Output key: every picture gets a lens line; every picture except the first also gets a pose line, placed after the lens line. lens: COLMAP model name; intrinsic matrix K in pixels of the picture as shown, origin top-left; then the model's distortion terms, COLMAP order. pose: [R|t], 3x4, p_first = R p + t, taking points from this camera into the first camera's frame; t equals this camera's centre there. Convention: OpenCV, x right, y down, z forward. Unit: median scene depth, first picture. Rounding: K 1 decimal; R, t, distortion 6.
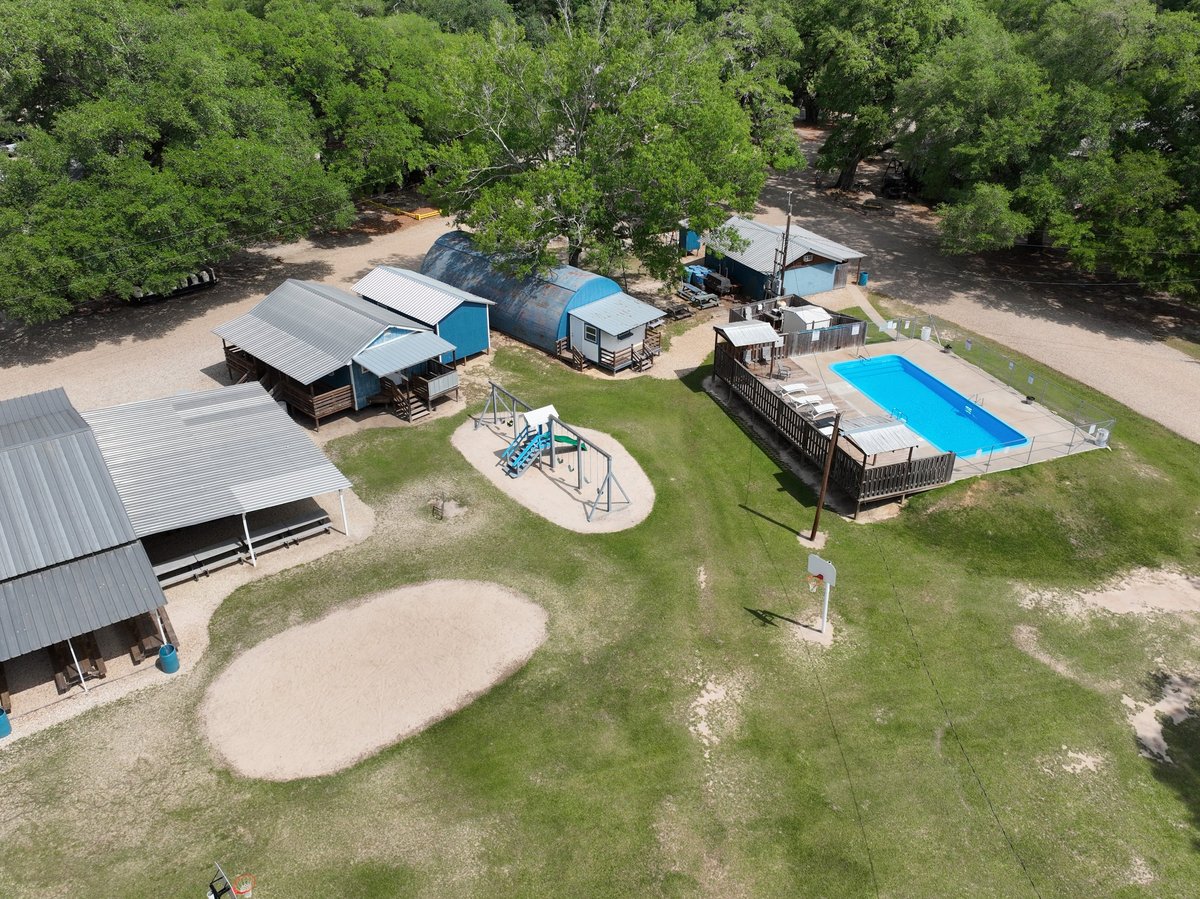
lens RADIAL K [[960.2, 0, 600.0], [0, 960.2, 449.5], [0, 0, 1]] dist [0.002020, 0.005479]
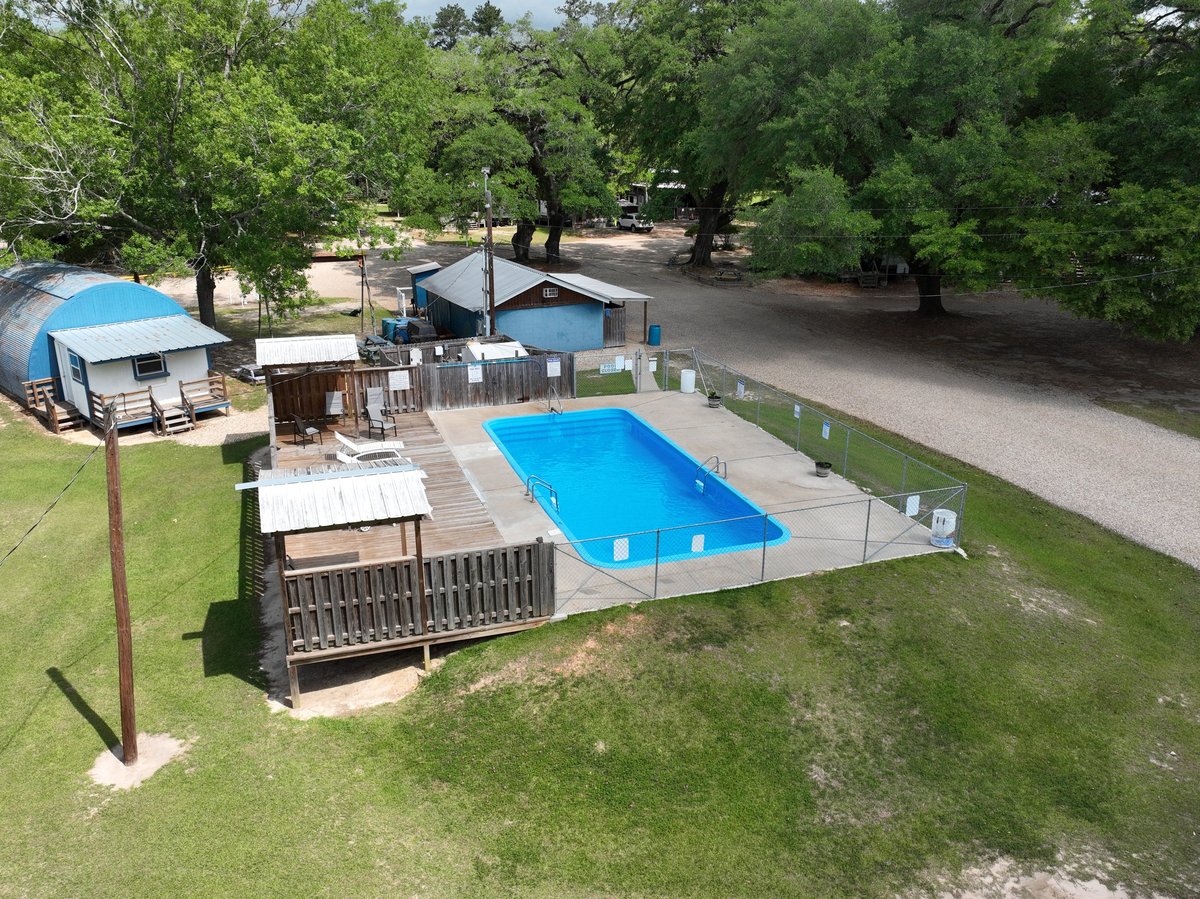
lens RADIAL K [[960.2, 0, 600.0], [0, 960.2, 449.5], [0, 0, 1]] dist [0.002020, 0.005479]
pose [[0.999766, 0.005693, -0.020856, 0.373122], [-0.009648, 0.980798, -0.194789, 0.041276], [0.019346, 0.194944, 0.980623, 0.550359]]
